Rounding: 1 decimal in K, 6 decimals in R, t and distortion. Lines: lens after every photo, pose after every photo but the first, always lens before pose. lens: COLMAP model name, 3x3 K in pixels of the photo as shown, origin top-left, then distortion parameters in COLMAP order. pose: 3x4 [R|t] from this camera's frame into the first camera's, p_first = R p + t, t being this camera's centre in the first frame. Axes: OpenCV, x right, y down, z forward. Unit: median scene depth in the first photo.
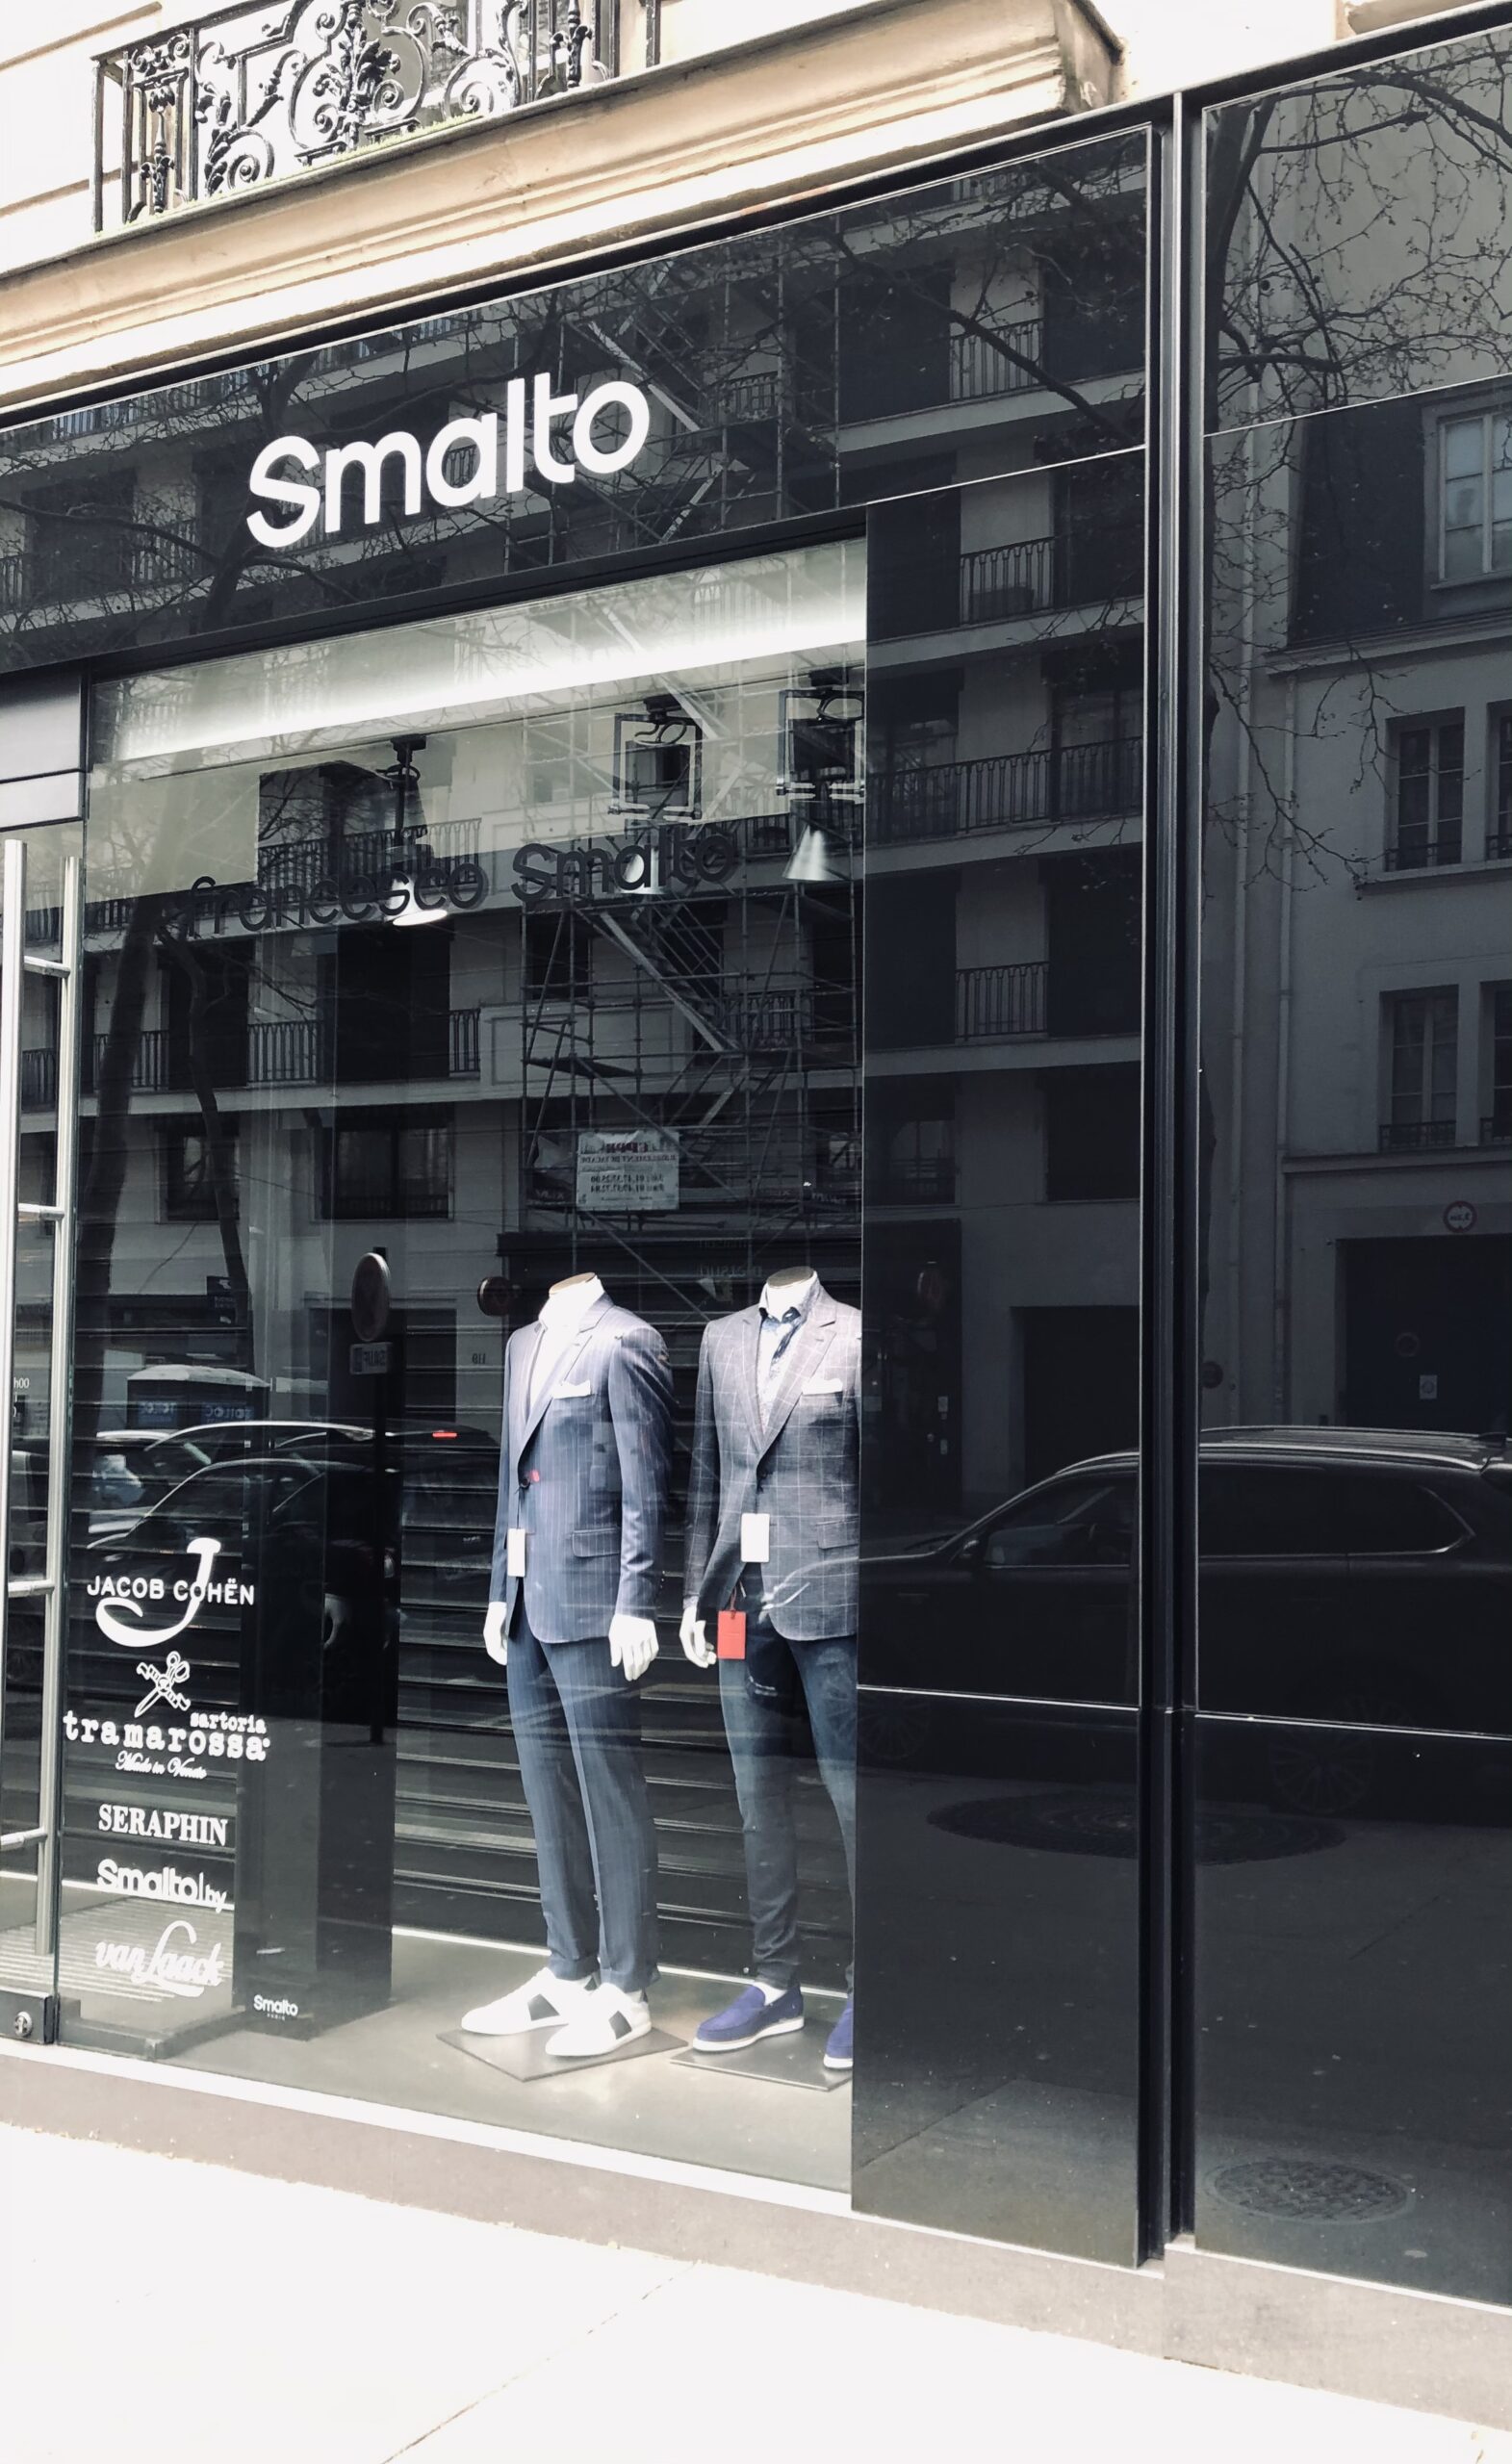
lens RADIAL K [[2014.7, 0, 756.0], [0, 2014.7, 1310.9], [0, 0, 1]] dist [0.005814, 0.000154]
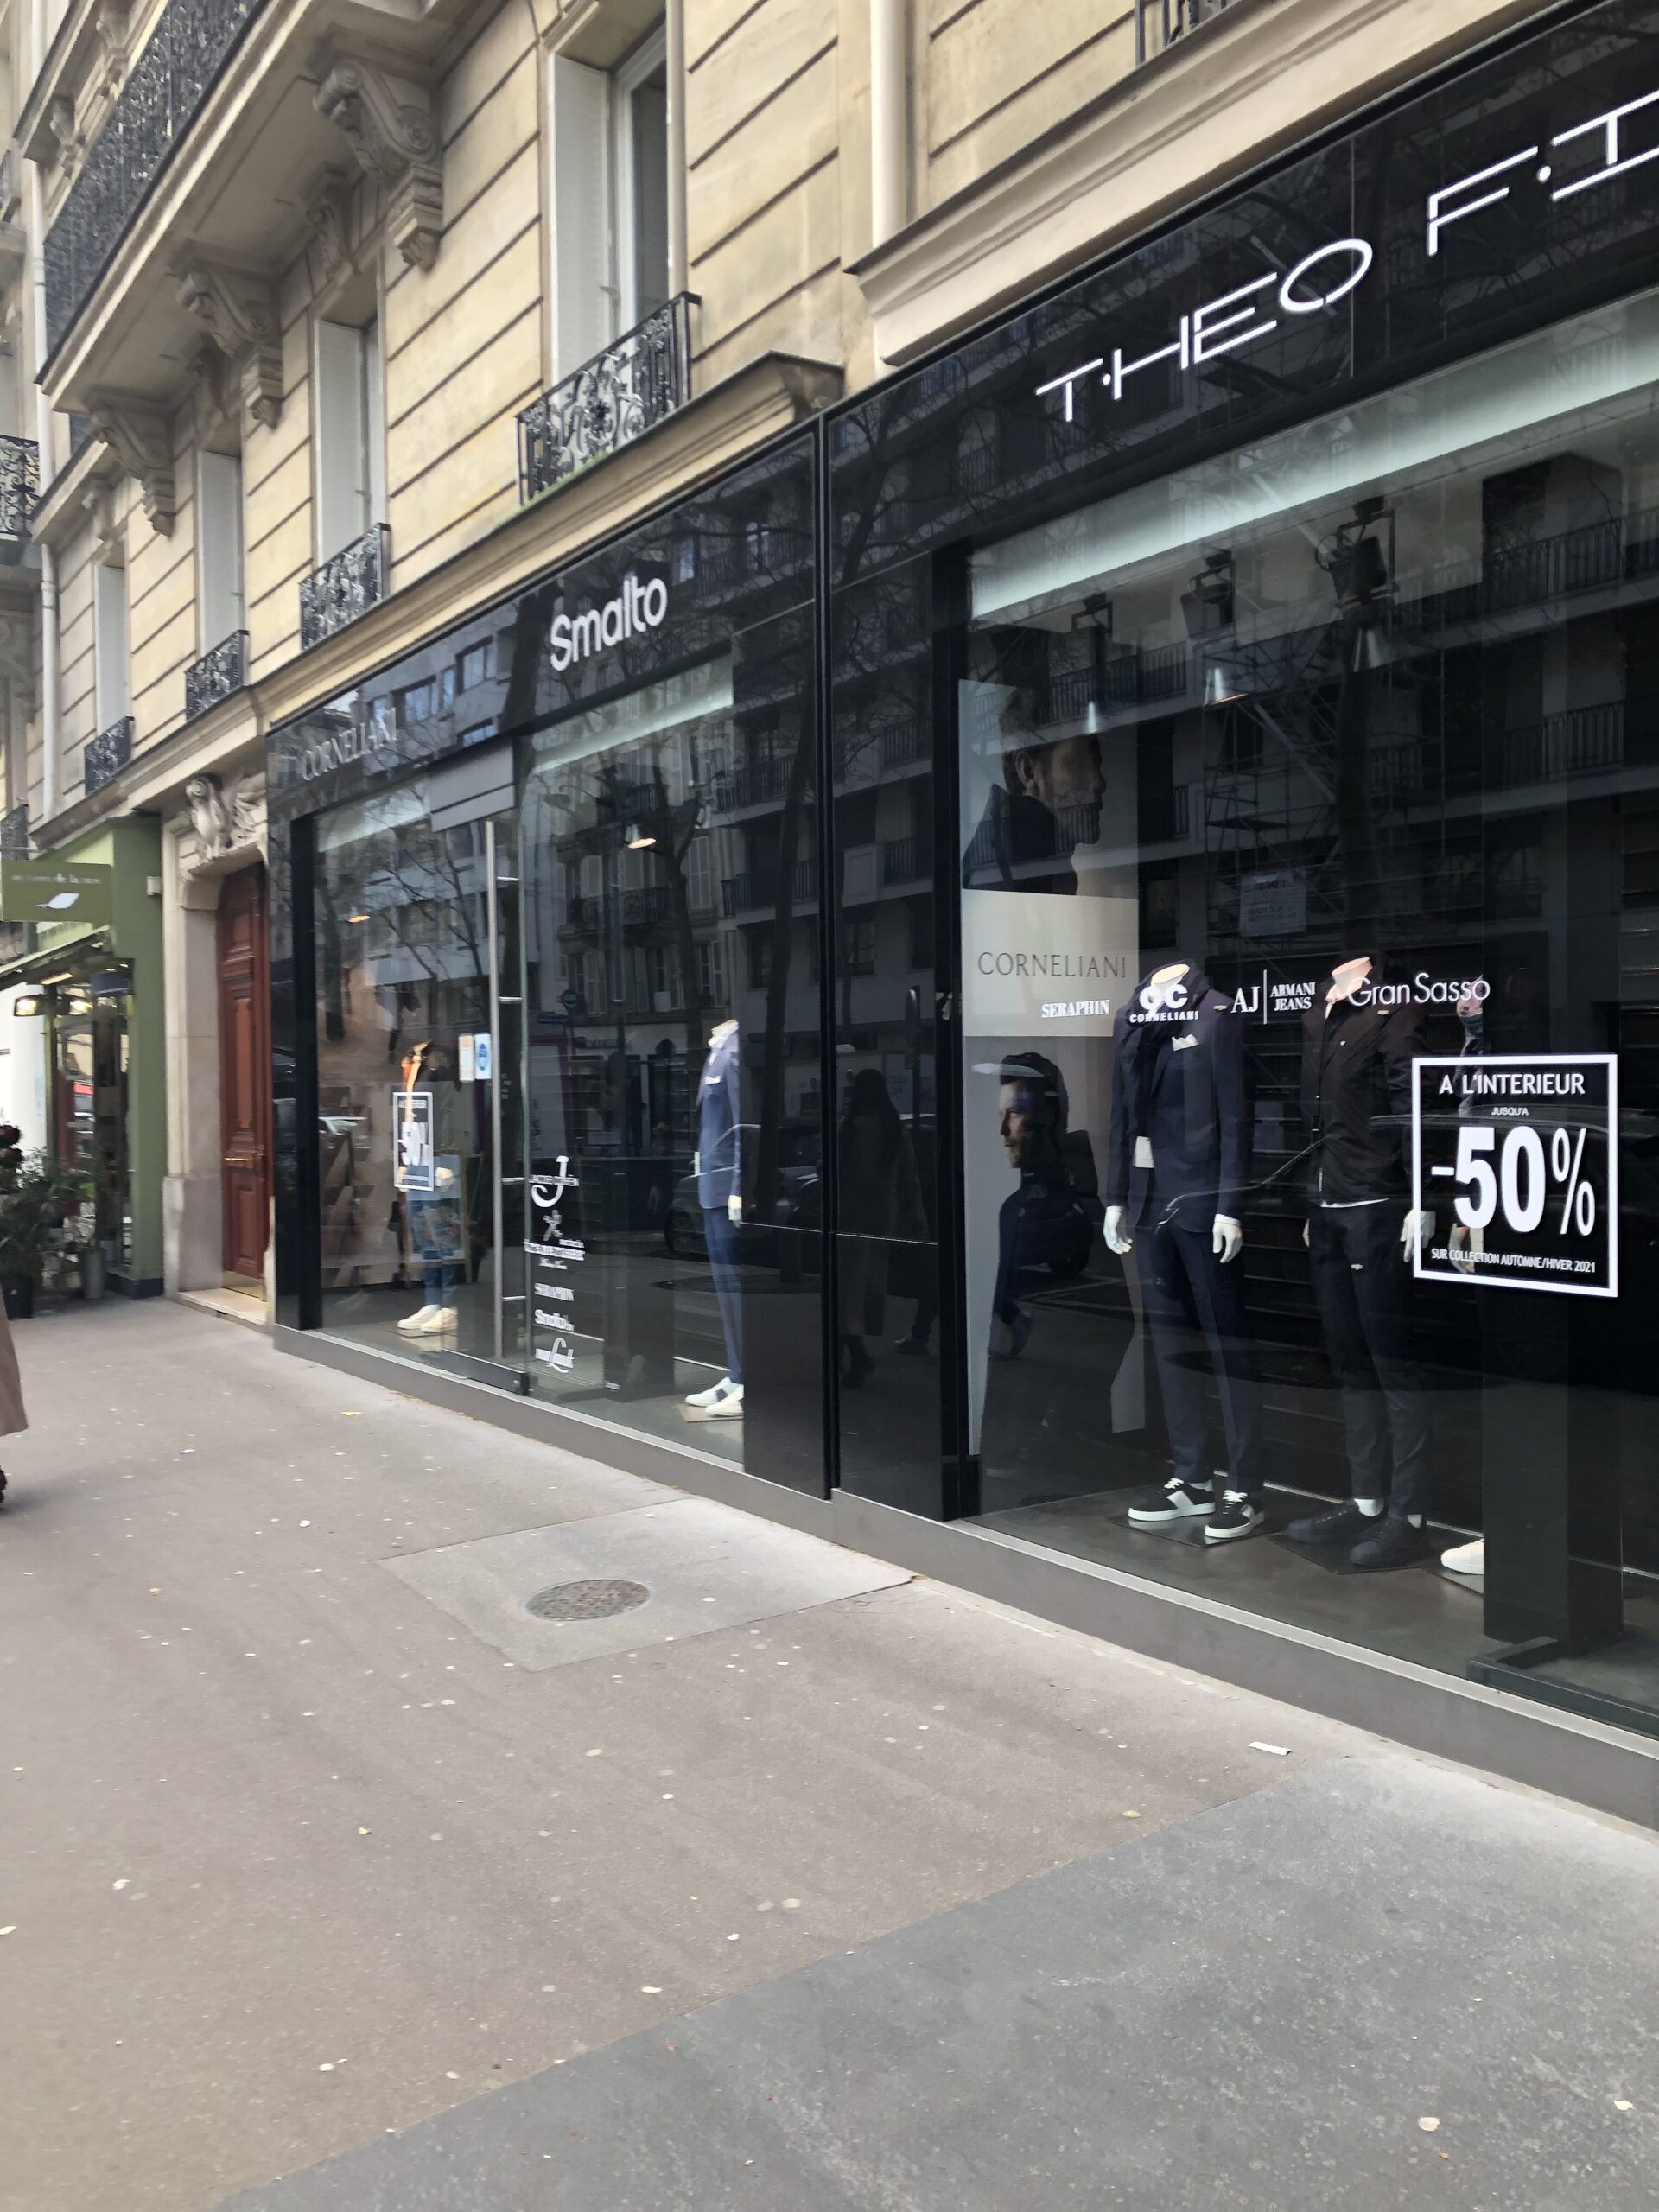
lens RADIAL K [[1770.9, 0, 829.5], [0, 1770.9, 1106.0], [0, 0, 1]] dist [0.002662, -0.002528]
pose [[0.860921, -0.014999, -0.508518, 0.881822], [0.043063, 0.998126, 0.043466, -0.005187], [0.506913, -0.059319, 0.859954, -0.419283]]
